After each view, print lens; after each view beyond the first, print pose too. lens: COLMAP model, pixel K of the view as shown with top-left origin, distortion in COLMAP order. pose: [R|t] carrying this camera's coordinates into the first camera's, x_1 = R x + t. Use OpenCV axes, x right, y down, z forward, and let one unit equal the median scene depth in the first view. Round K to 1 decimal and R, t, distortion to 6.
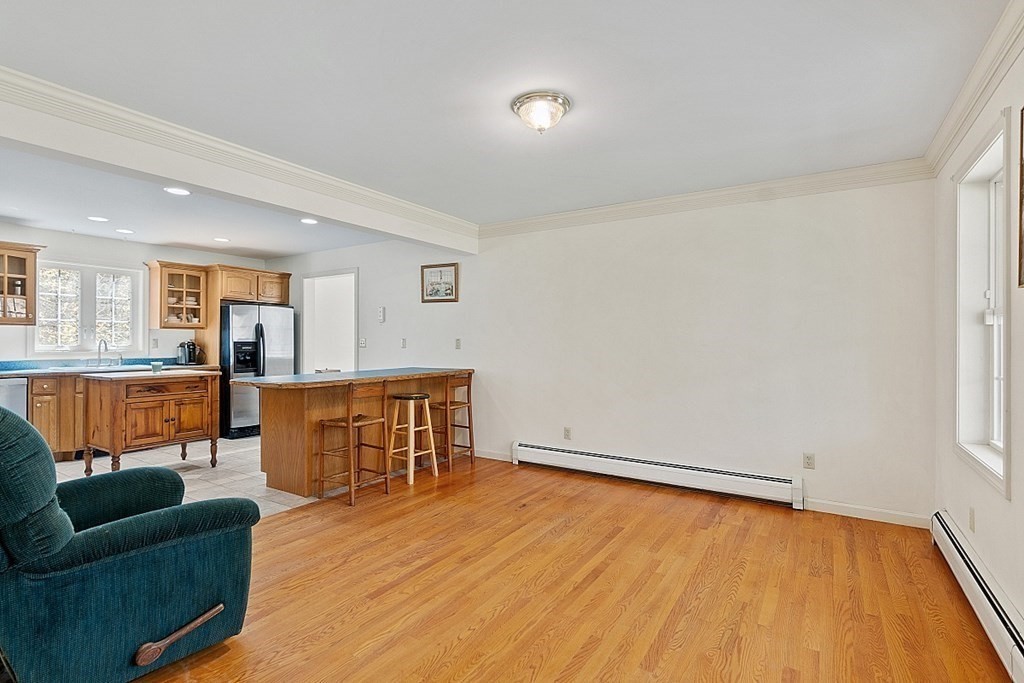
lens RADIAL K [[506.4, 0, 519.9], [0, 506.4, 341.8], [0, 0, 1]] dist [0.002762, -0.002250]
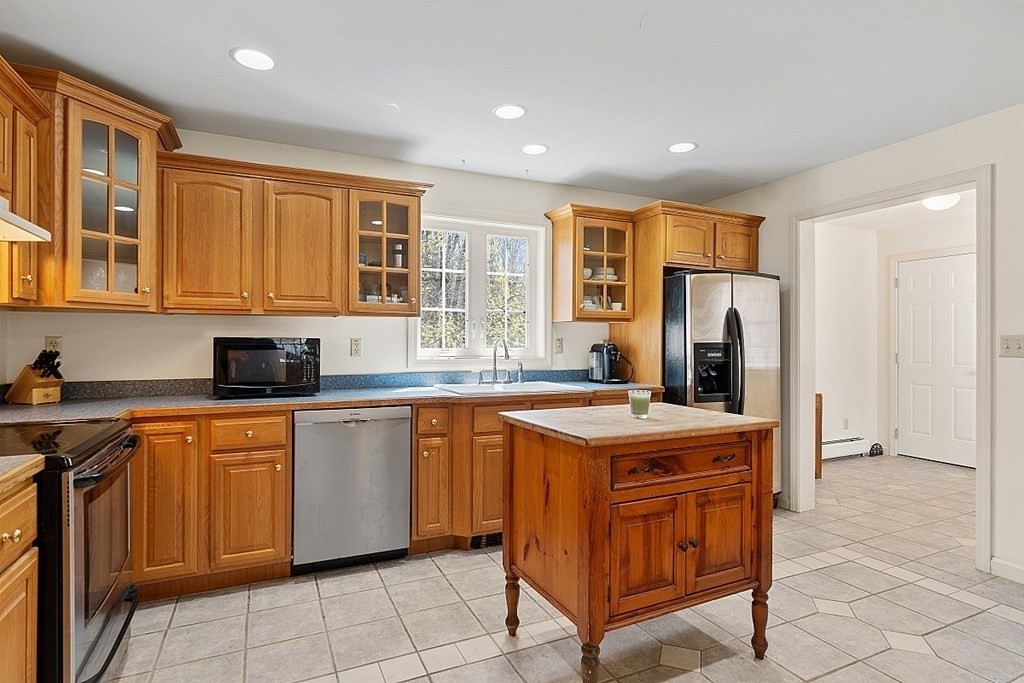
lens RADIAL K [[526.0, 0, 505.3], [0, 526.0, 340.6], [0, 0, 1]] dist [0.000298, 0.000197]
pose [[0.846439, 0.000826, -0.532484, -0.441353], [-0.001992, 0.999997, -0.001616, -0.001737], [0.532481, 0.002428, 0.846438, 0.431545]]
